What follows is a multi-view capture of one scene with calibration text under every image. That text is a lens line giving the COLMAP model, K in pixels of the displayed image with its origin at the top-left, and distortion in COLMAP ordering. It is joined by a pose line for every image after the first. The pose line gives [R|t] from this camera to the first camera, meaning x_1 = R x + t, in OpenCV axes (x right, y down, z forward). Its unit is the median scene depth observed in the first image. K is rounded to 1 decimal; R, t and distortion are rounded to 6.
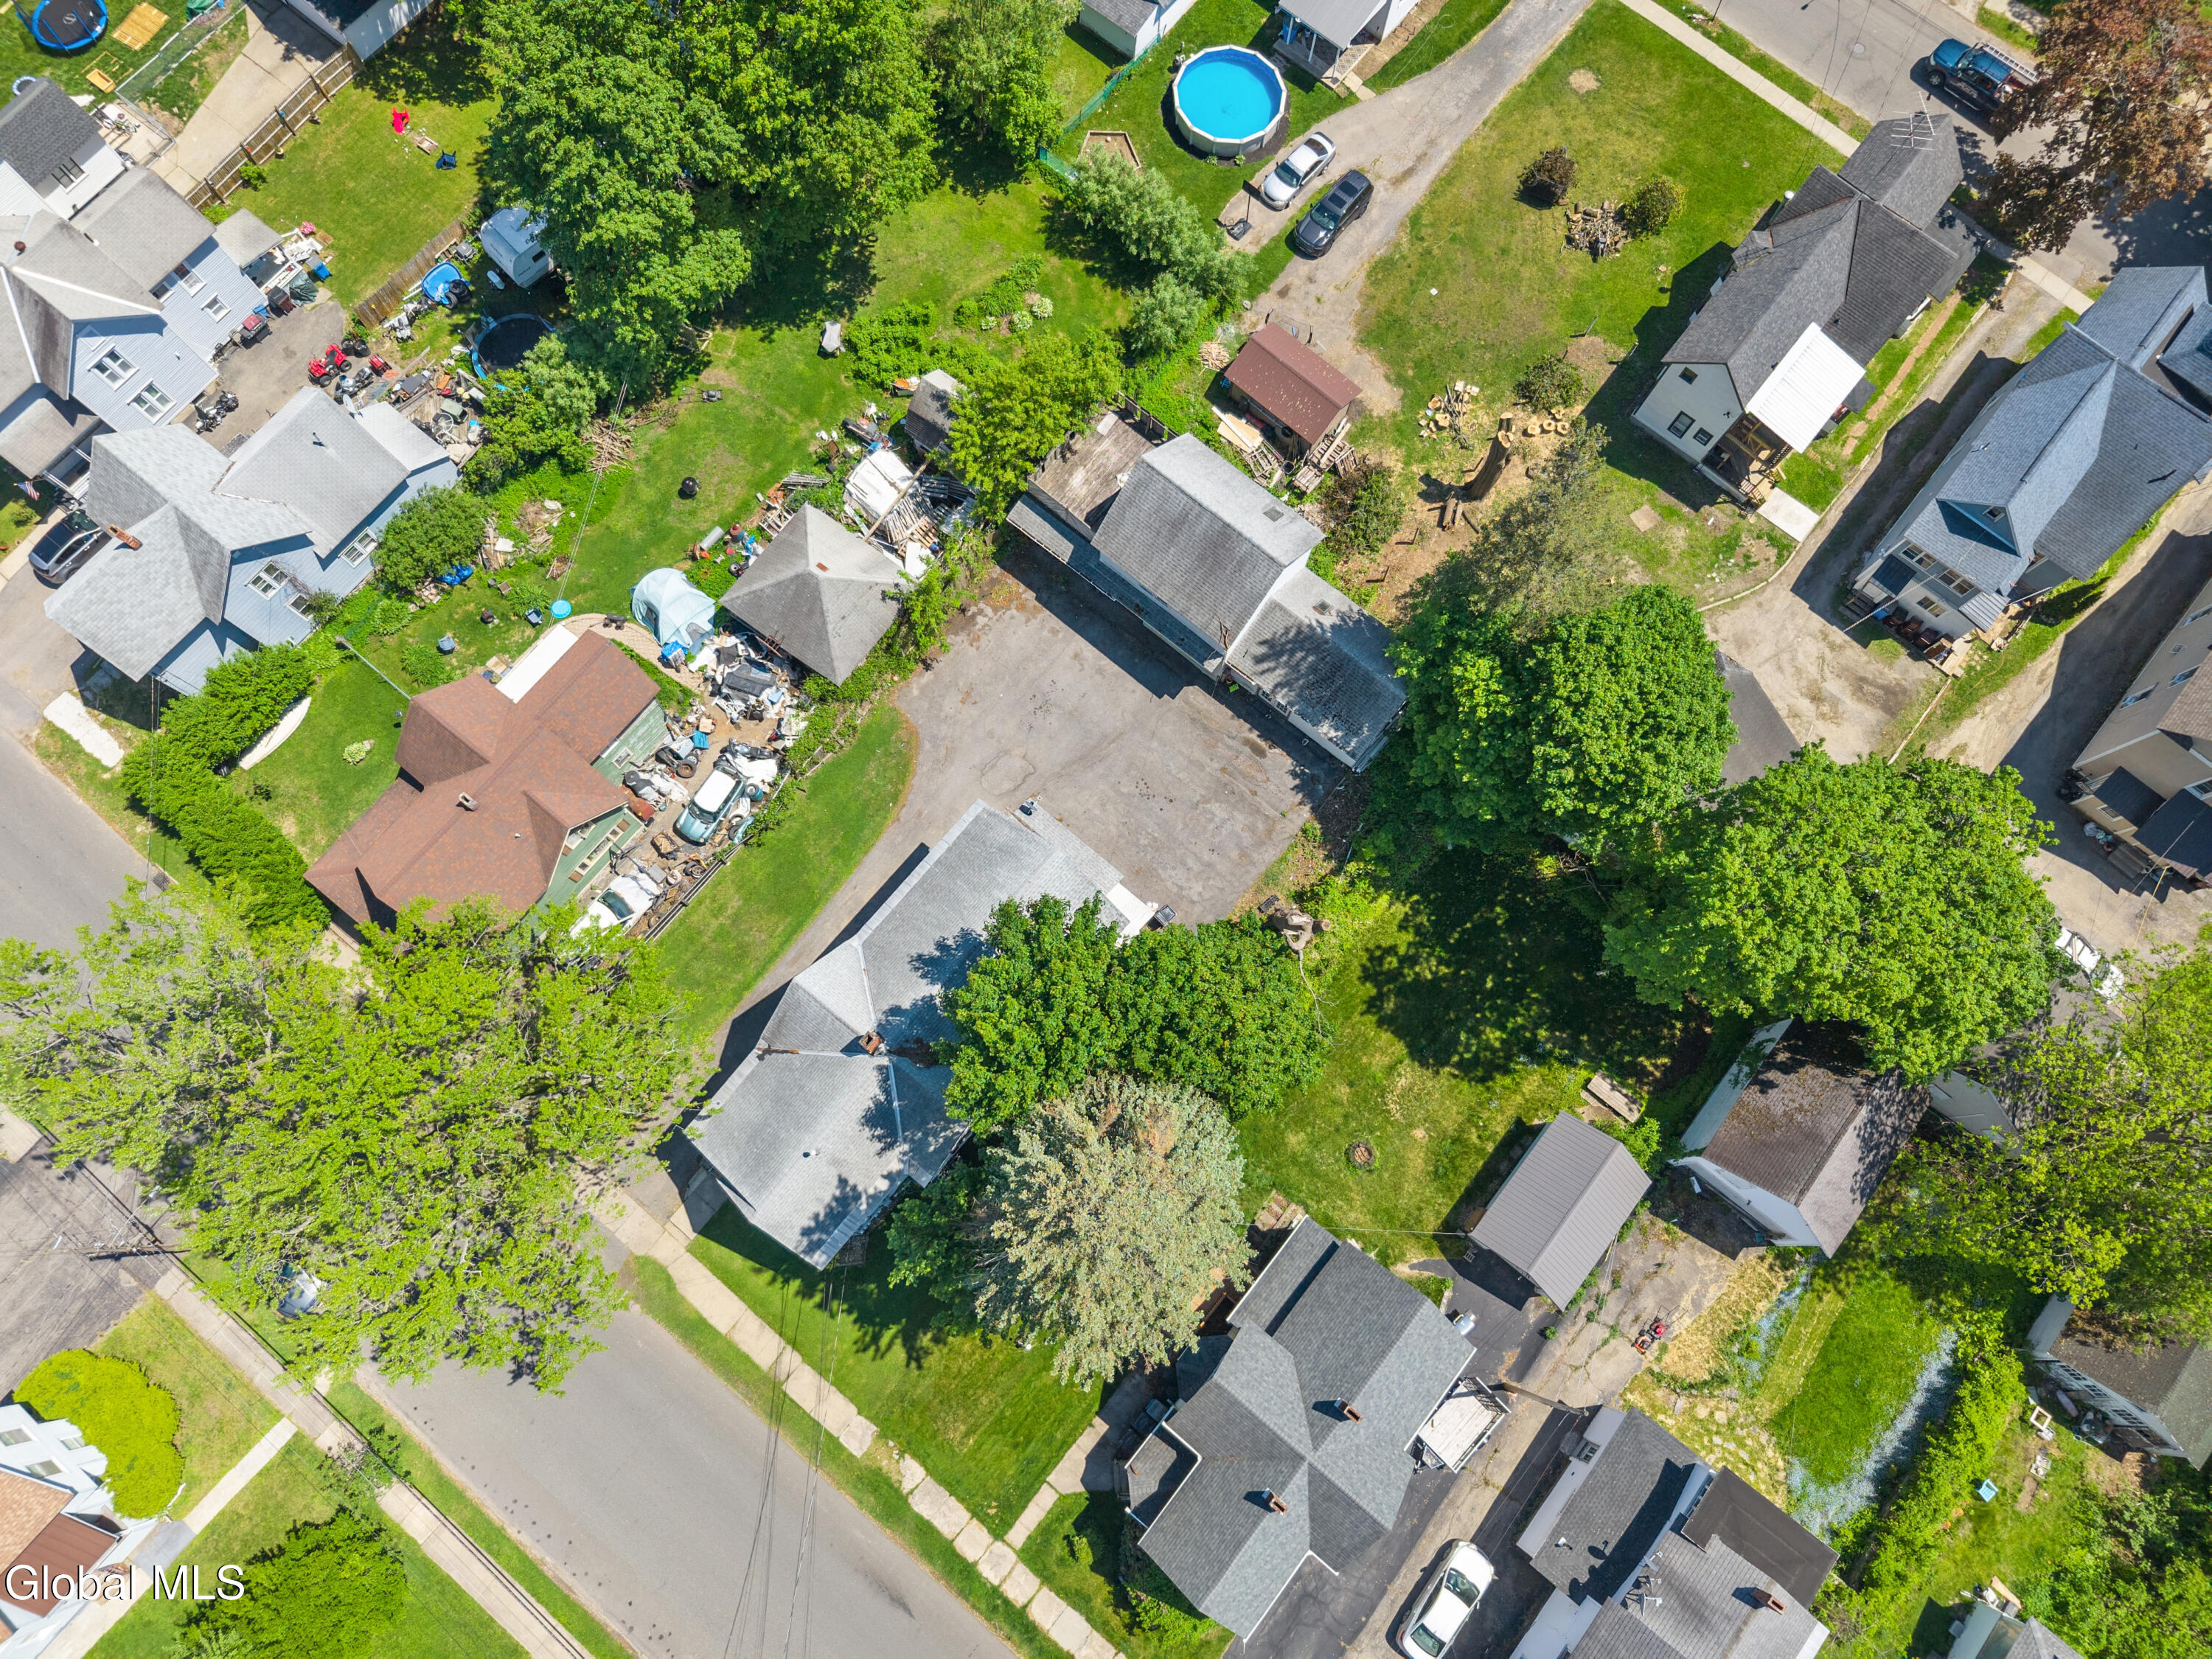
lens RADIAL K [[1510.7, 0, 1106.0], [0, 1510.7, 829.5], [0, 0, 1]] dist [0.028628, -0.001231]
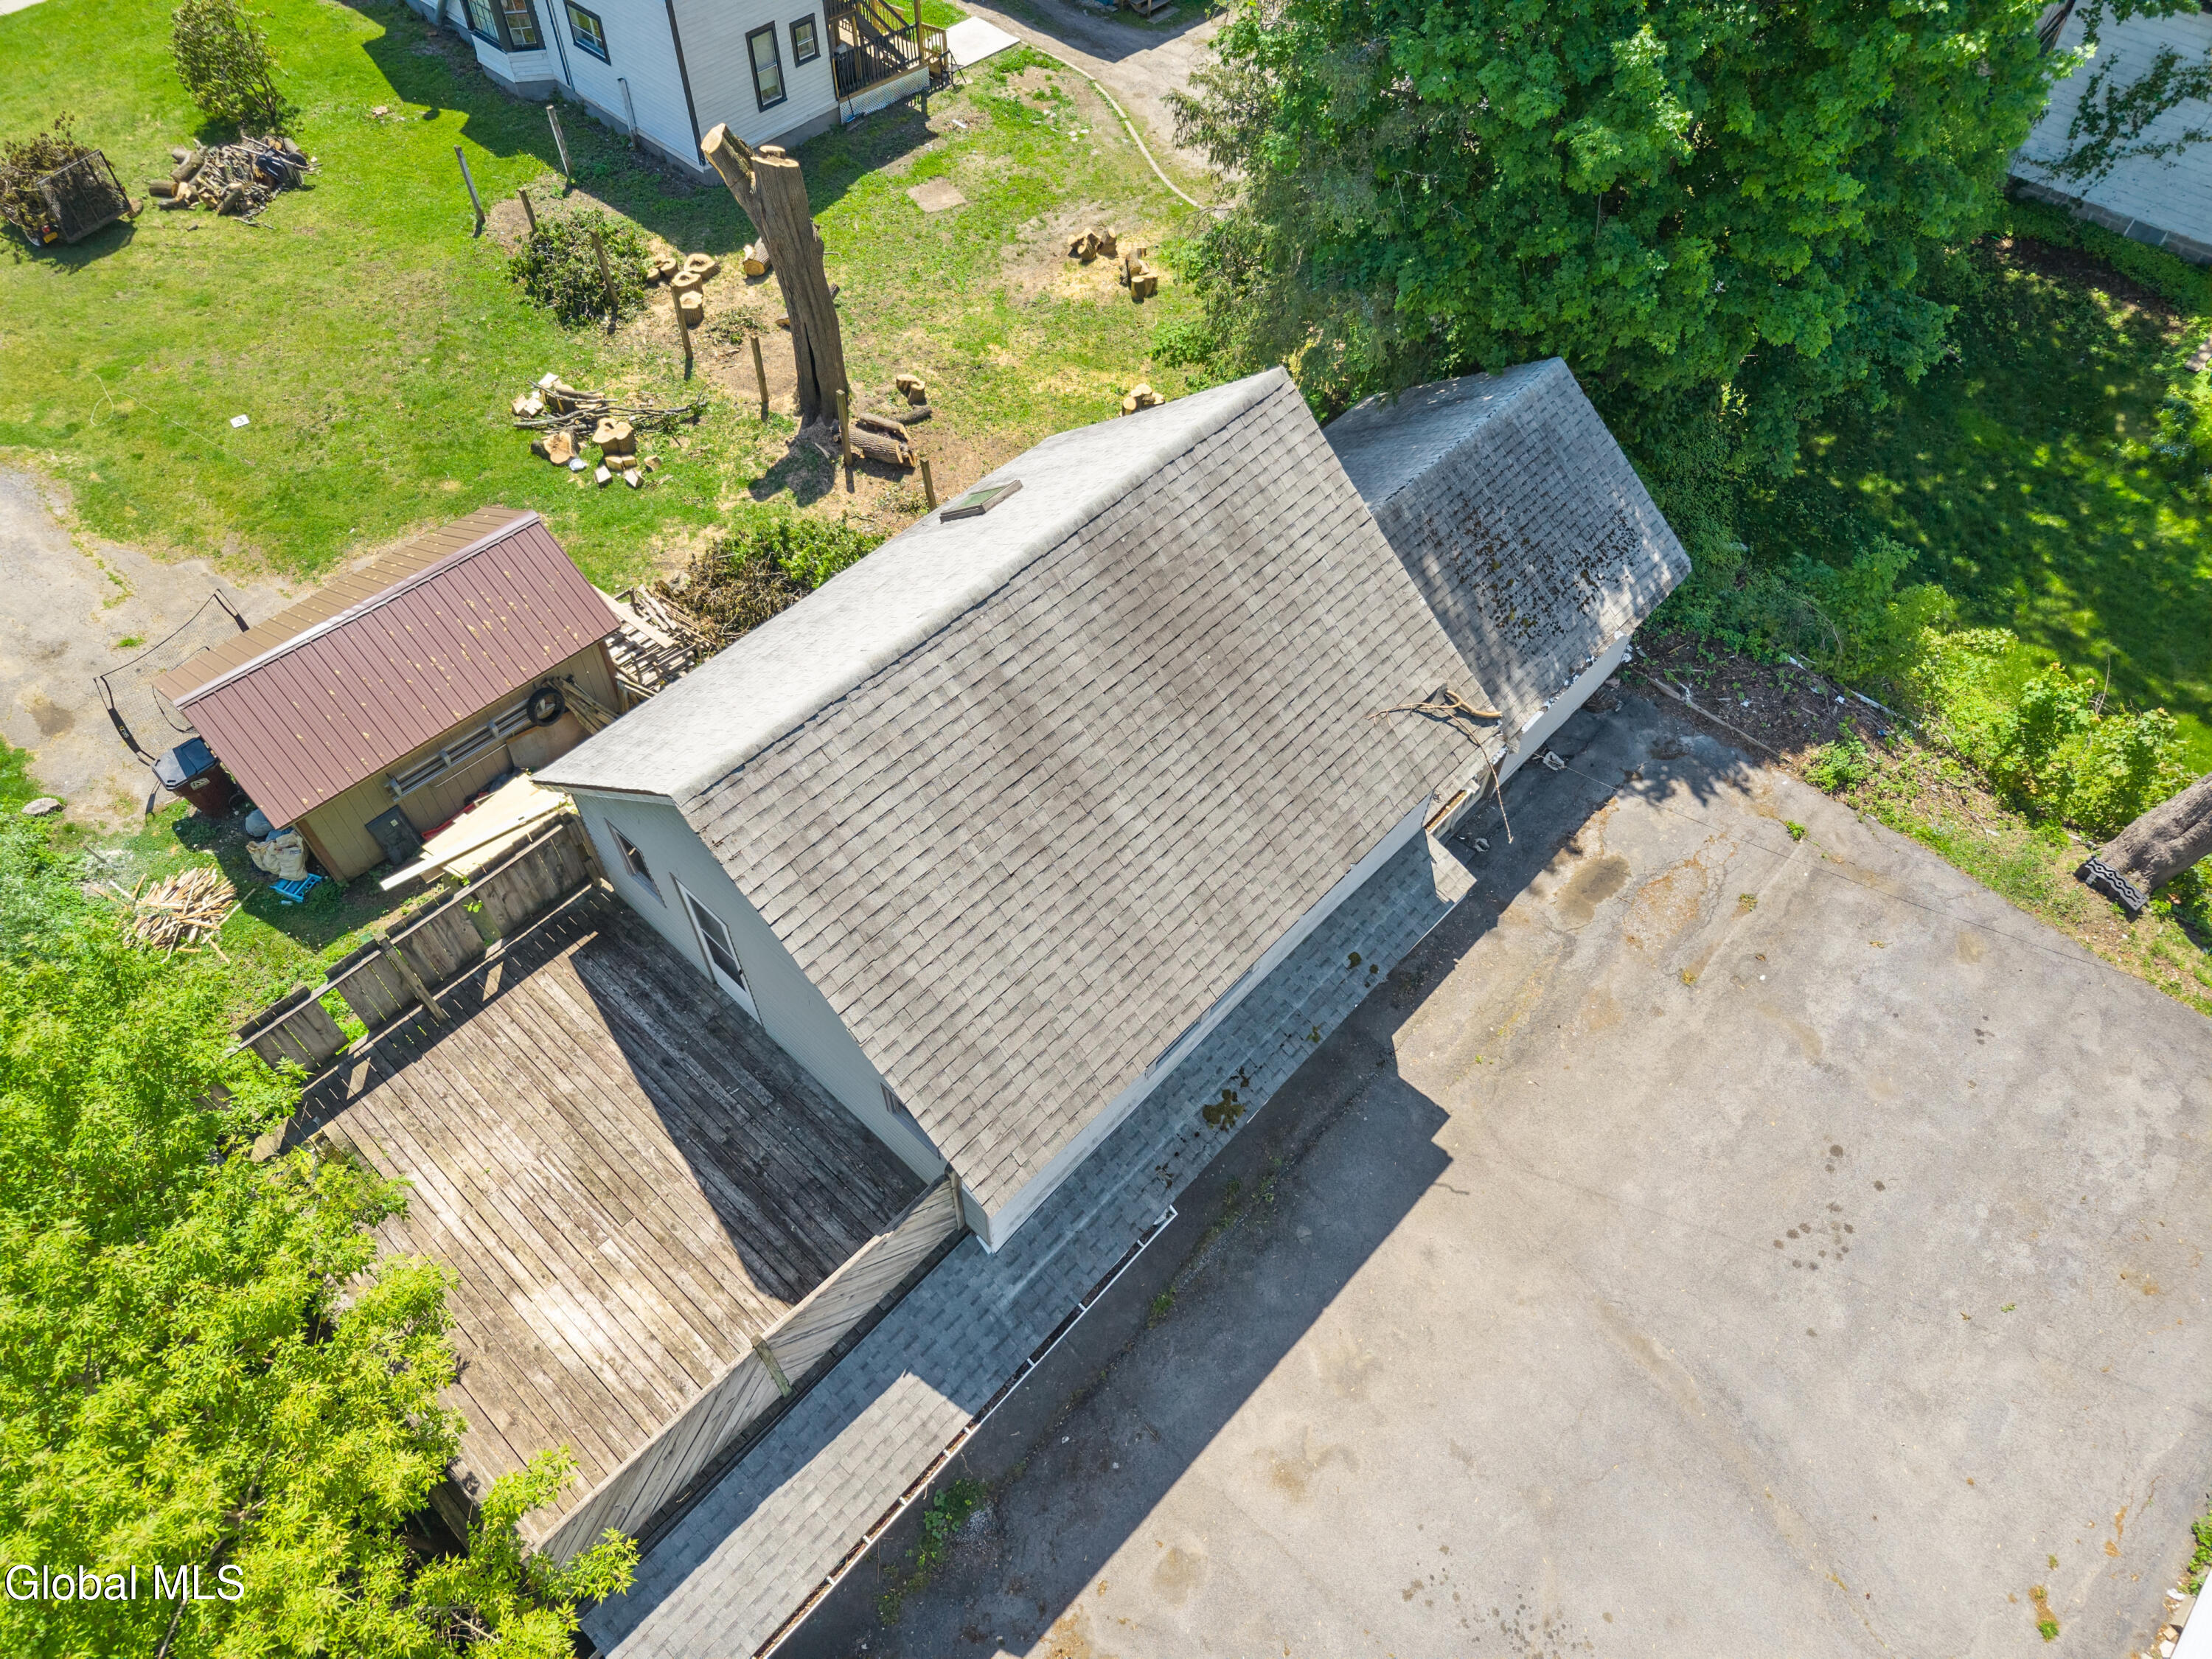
lens RADIAL K [[1510.7, 0, 1106.0], [0, 1510.7, 829.5], [0, 0, 1]] dist [0.028628, -0.001231]
pose [[0.061977, -0.805337, 0.589569, -0.077575], [0.971194, 0.184837, 0.150390, -0.189401], [-0.230089, 0.563265, 0.793594, 0.728299]]
